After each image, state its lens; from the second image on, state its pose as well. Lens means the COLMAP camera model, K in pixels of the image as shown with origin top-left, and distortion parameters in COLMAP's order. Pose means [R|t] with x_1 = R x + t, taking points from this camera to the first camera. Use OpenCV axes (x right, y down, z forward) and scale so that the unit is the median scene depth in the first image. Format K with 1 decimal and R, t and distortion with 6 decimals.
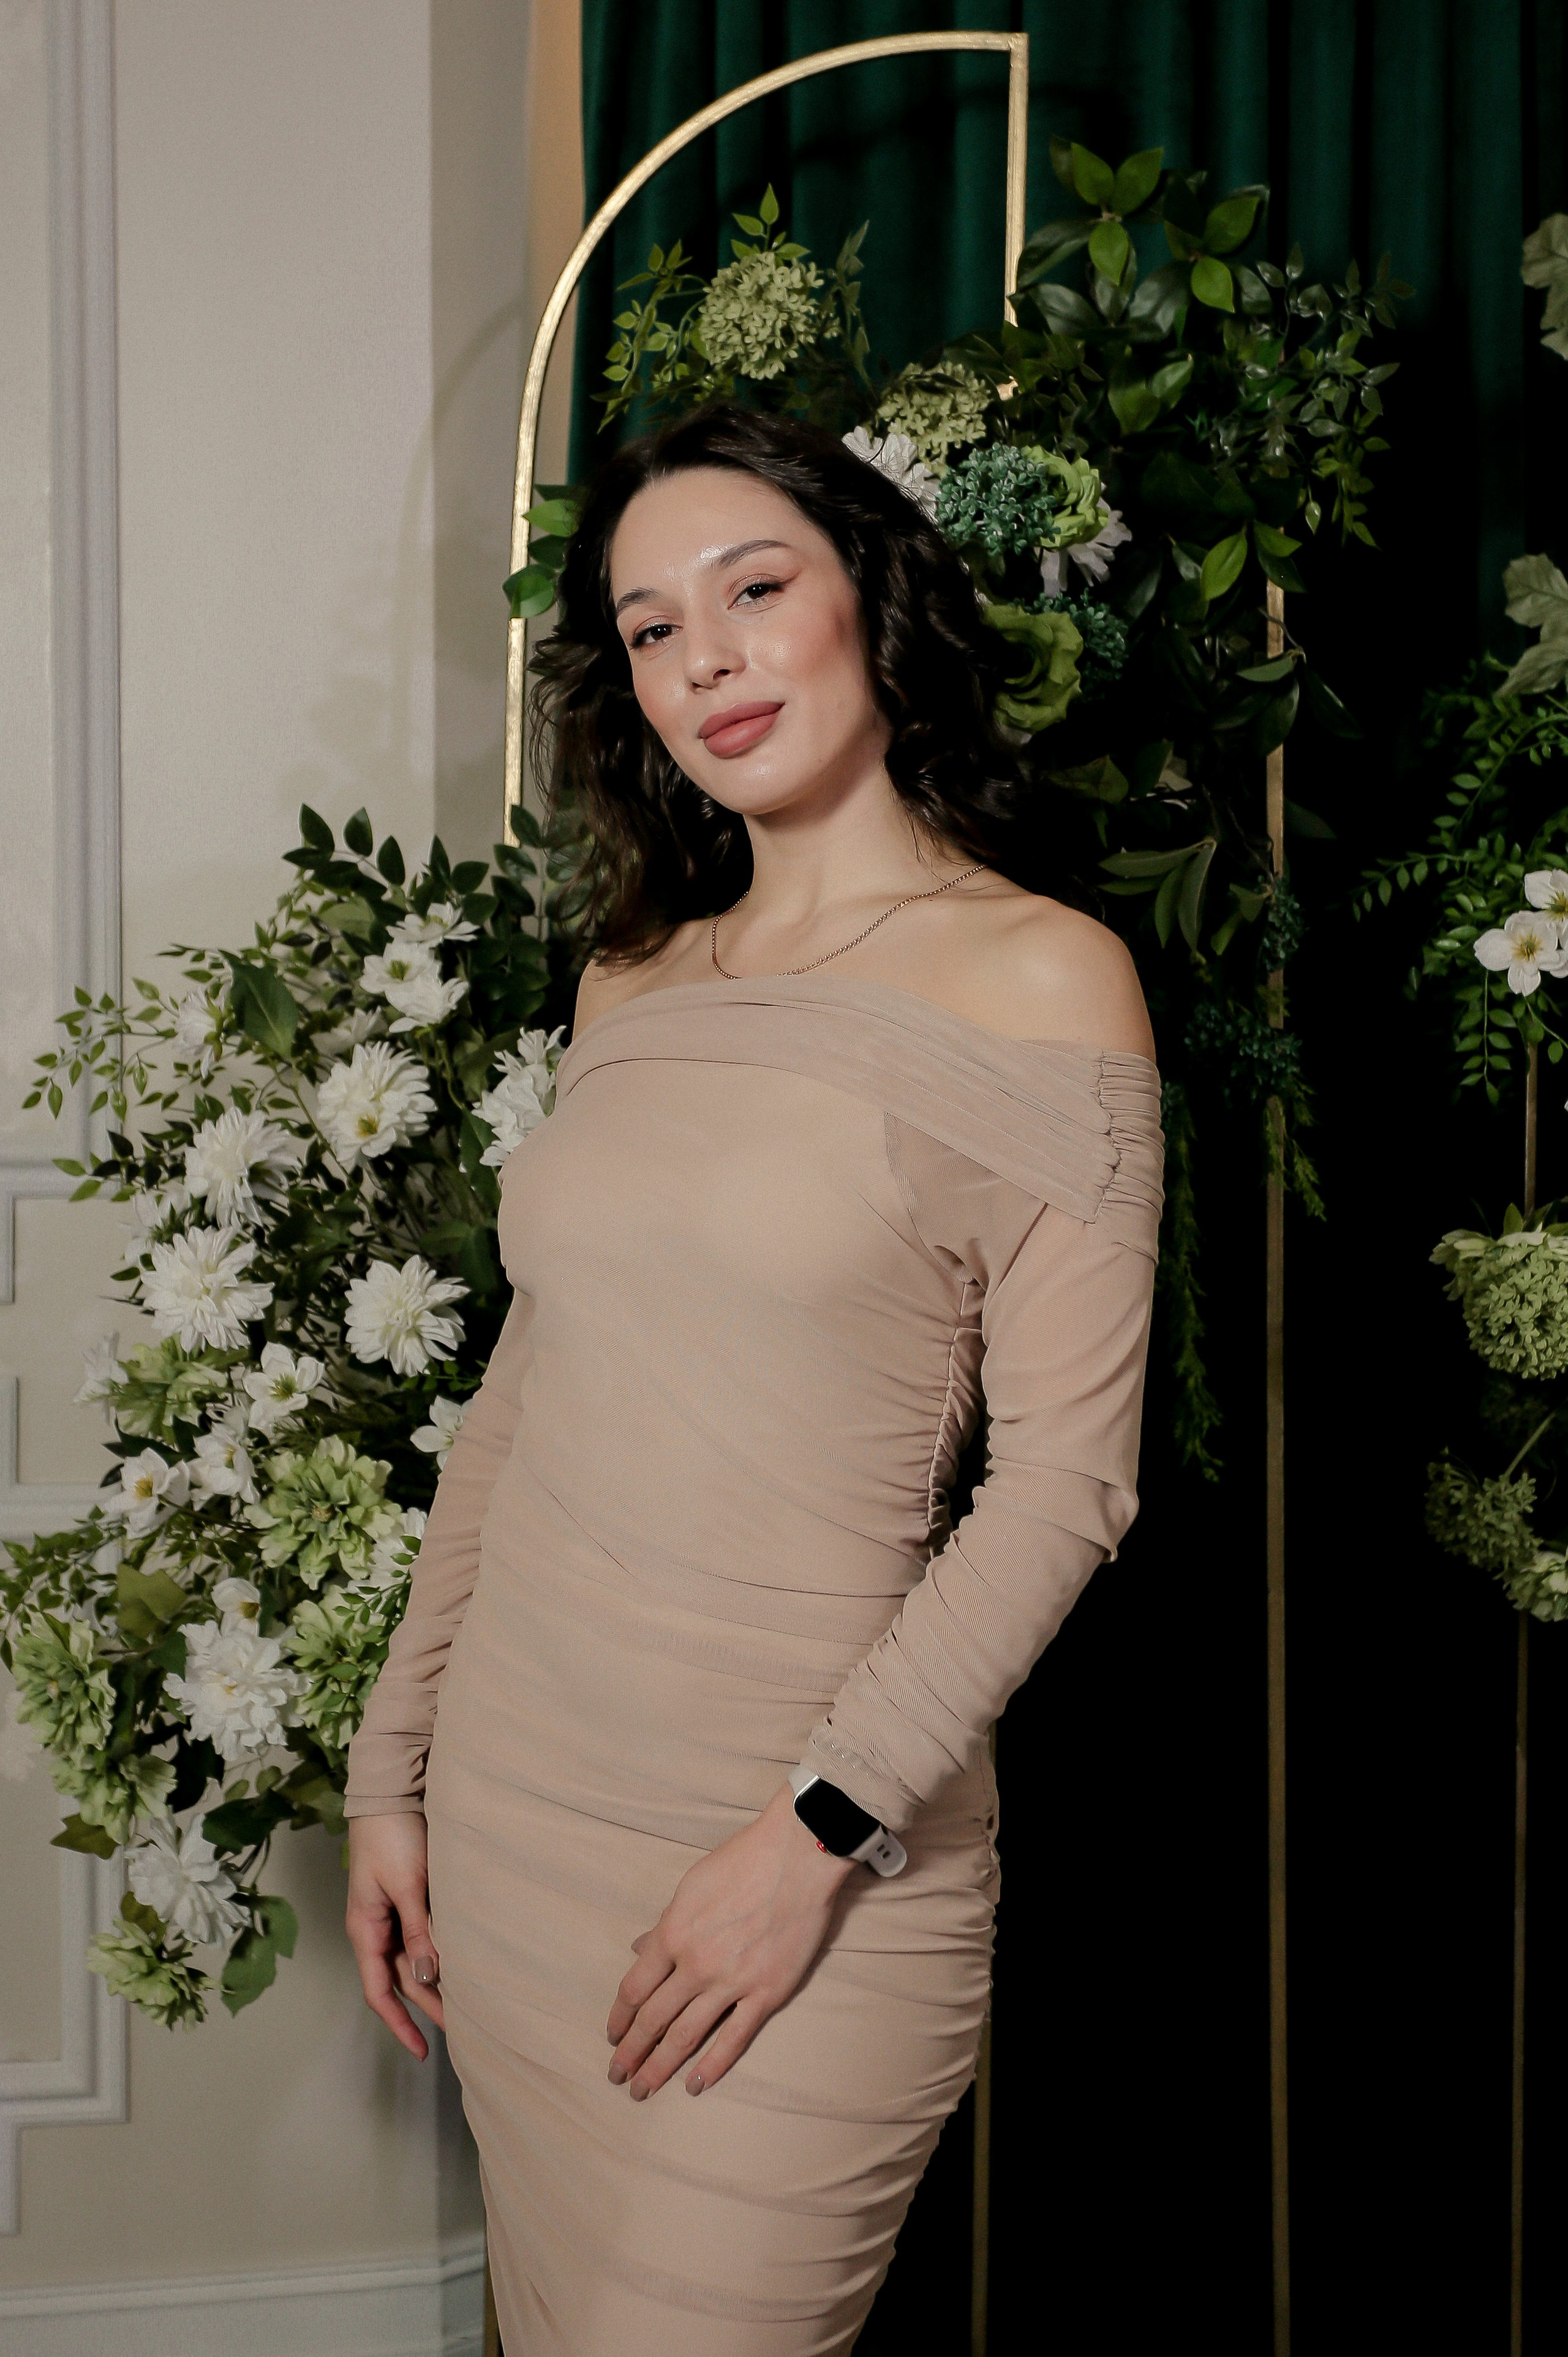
lens RADIAL K [[3209.8, 0, 726.9], [0, 3209.8, 1044.1], [0, 0, 1]] dist [0.036004, 0.000000]
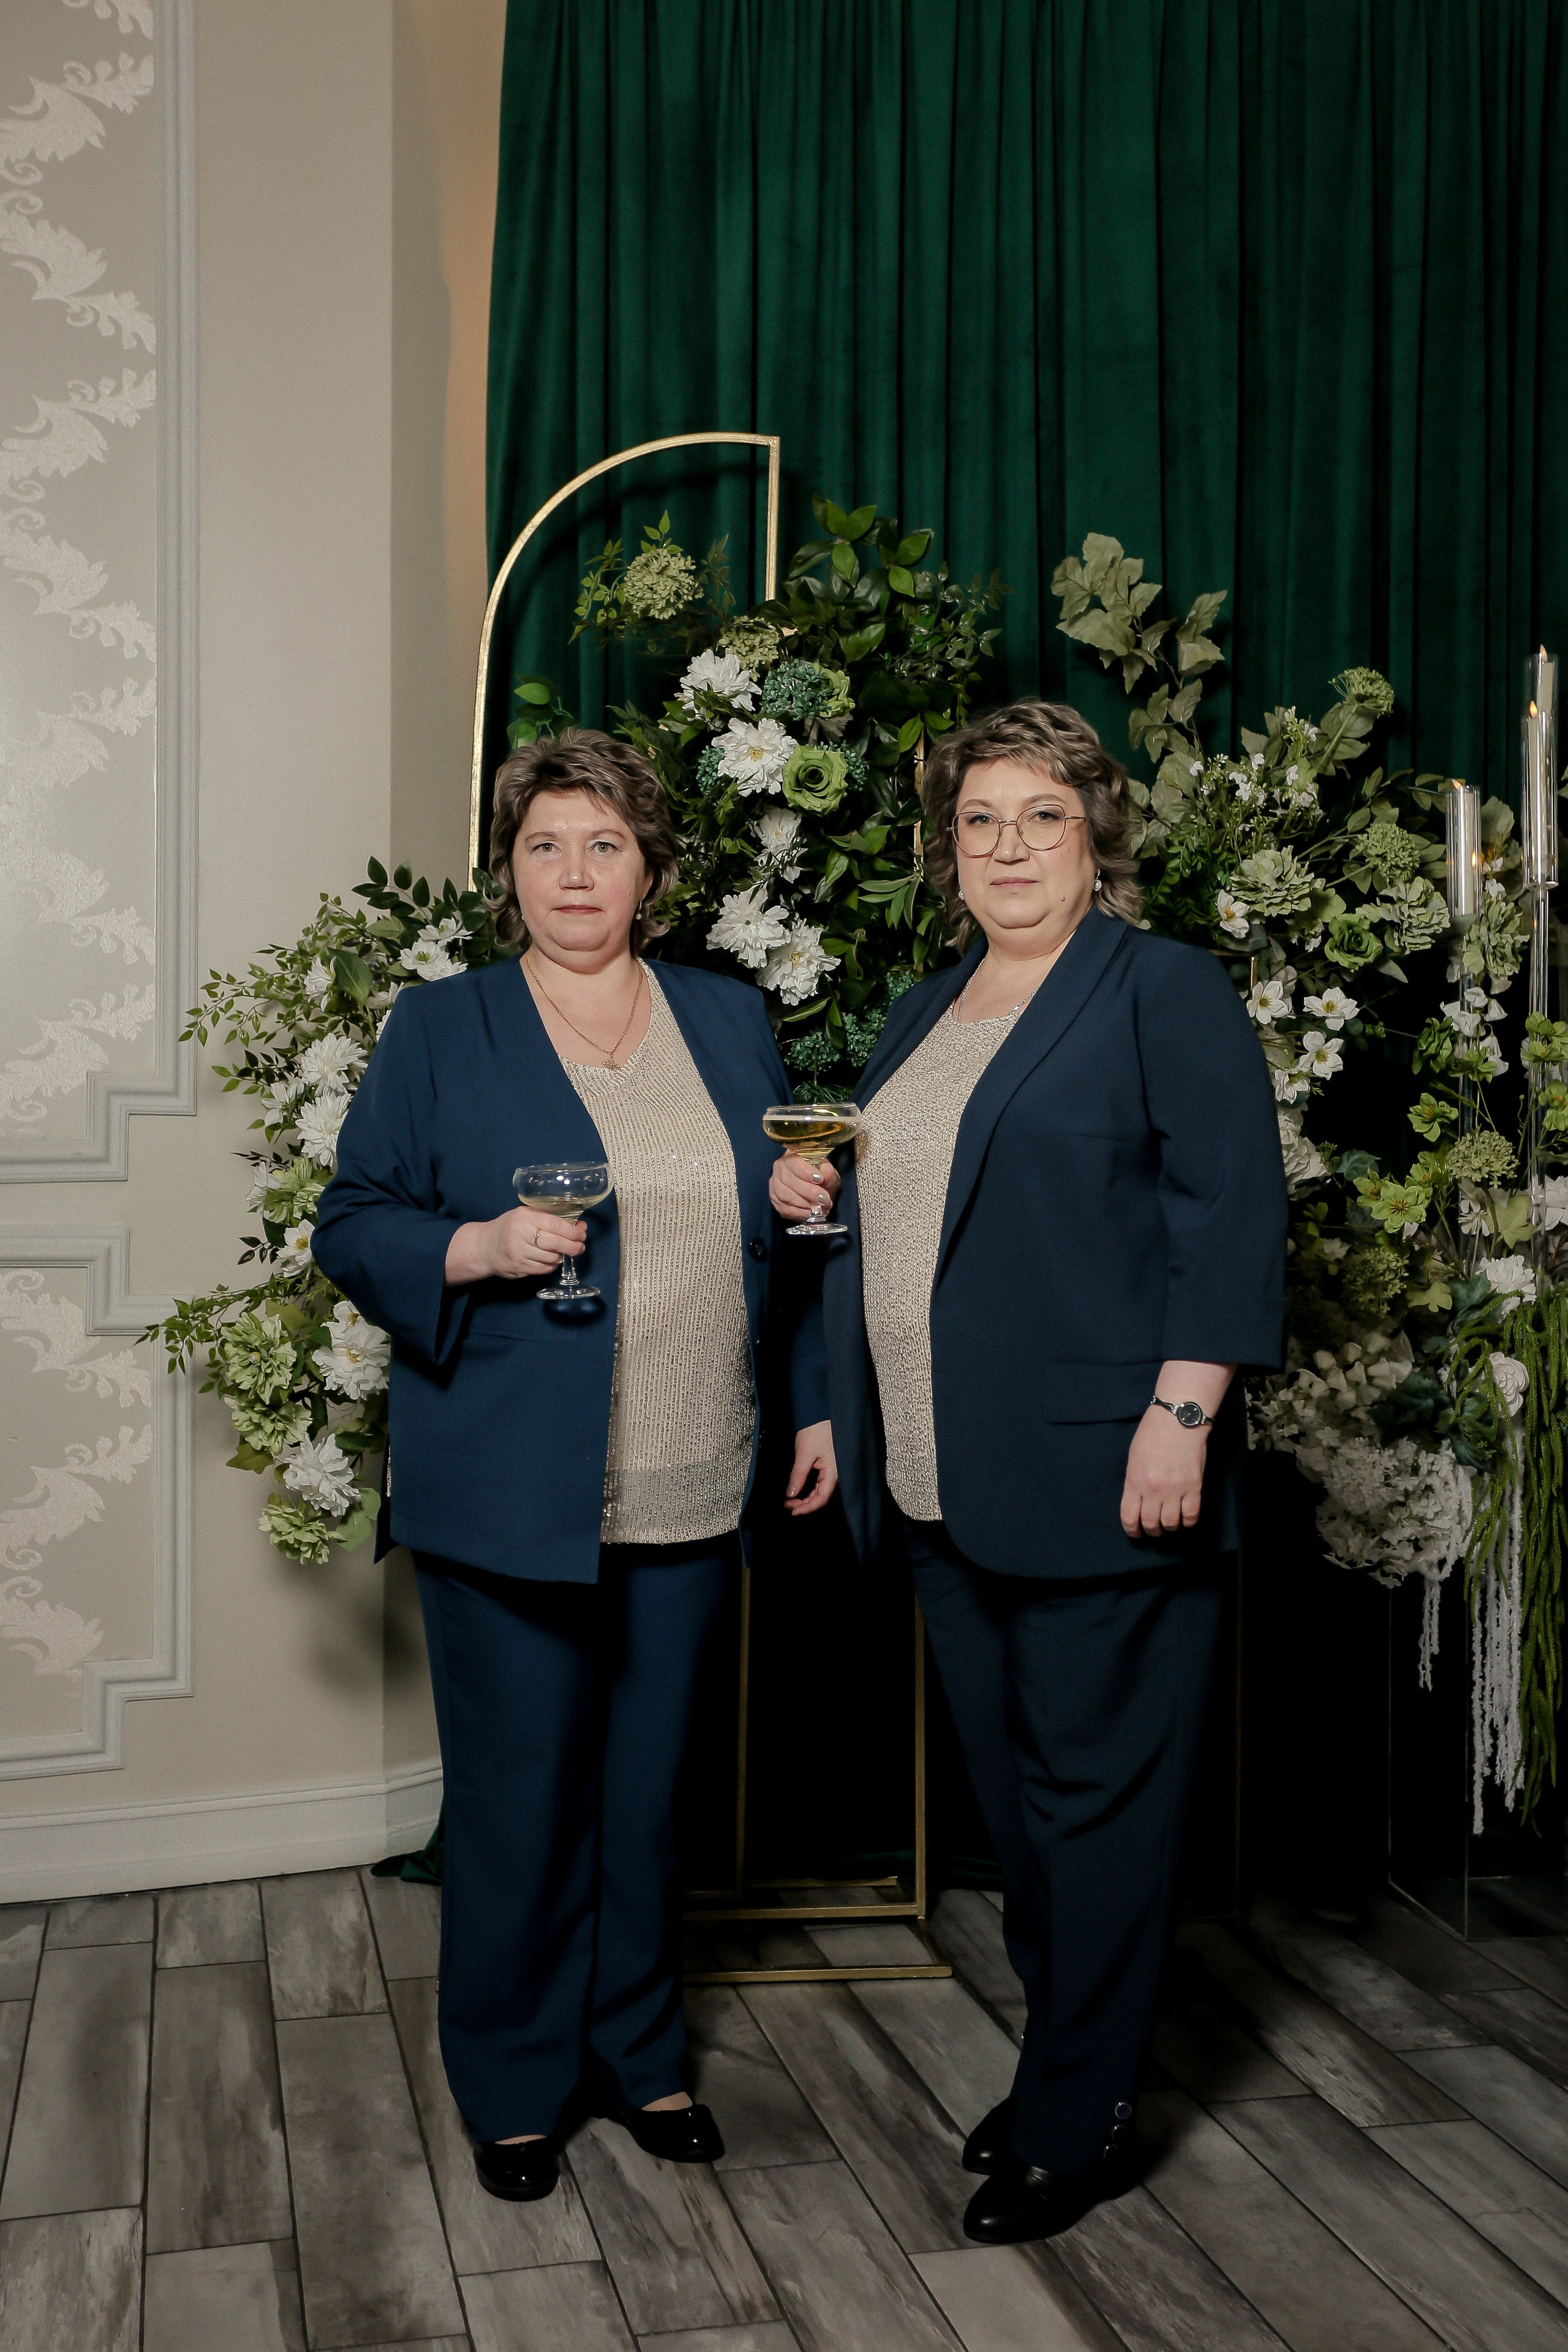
lens RADIAL K [[2554.1, 0, 801.7], [0, 2554.1, 1161.9], [0, 0, 1]] dist [0.050567, 0.000000]
pose [[0.974002, 0.004579, 0.226492, -0.228041], [0.000800, 0.999720, -0.023654, 0.125795], [-0.226537, 0.023220, 0.973726, -0.388917]]
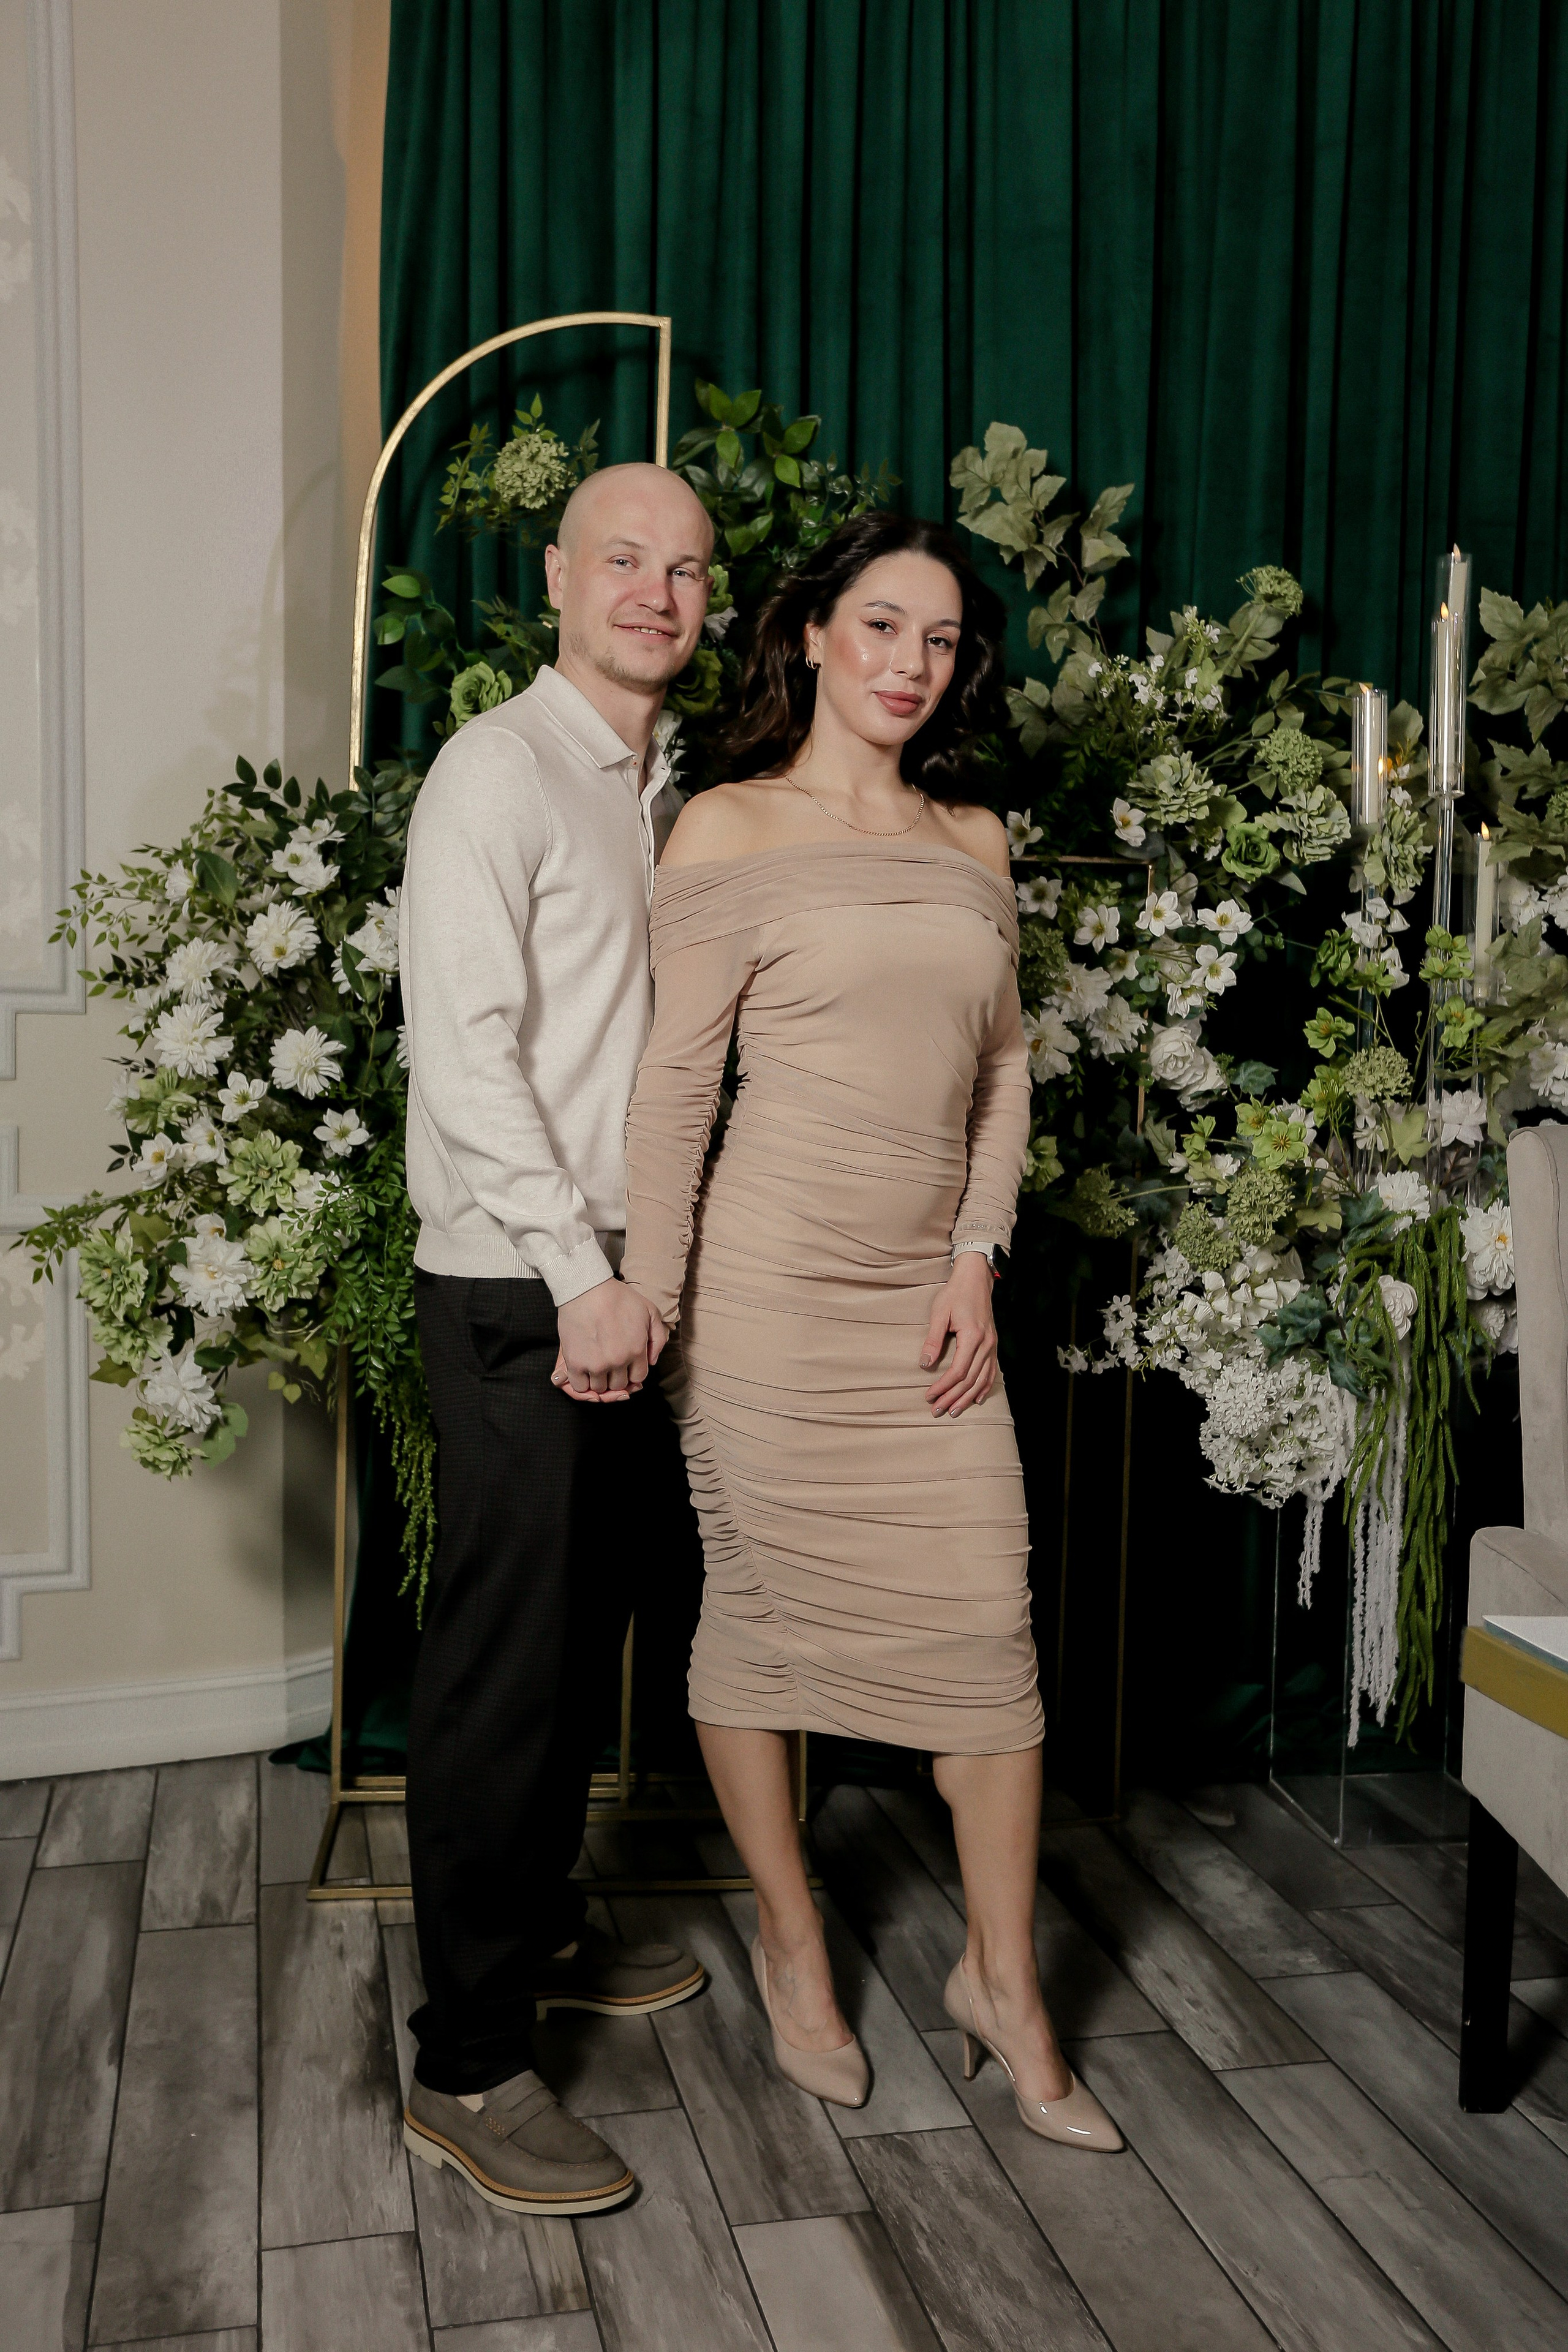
lens RADIAL K [[2287.4, 0, 794.4], [0, 2287.4, 1163.4], [0, 0, 1]] dist [0.025846, 0.000000]
pose [[0.975804, -0.000842, 0.218645, -0.117094], [-0.009176, 0.998954, 0.044796, 0.083987], [-0.218454, -0.045719, 0.974776, -0.233458]]
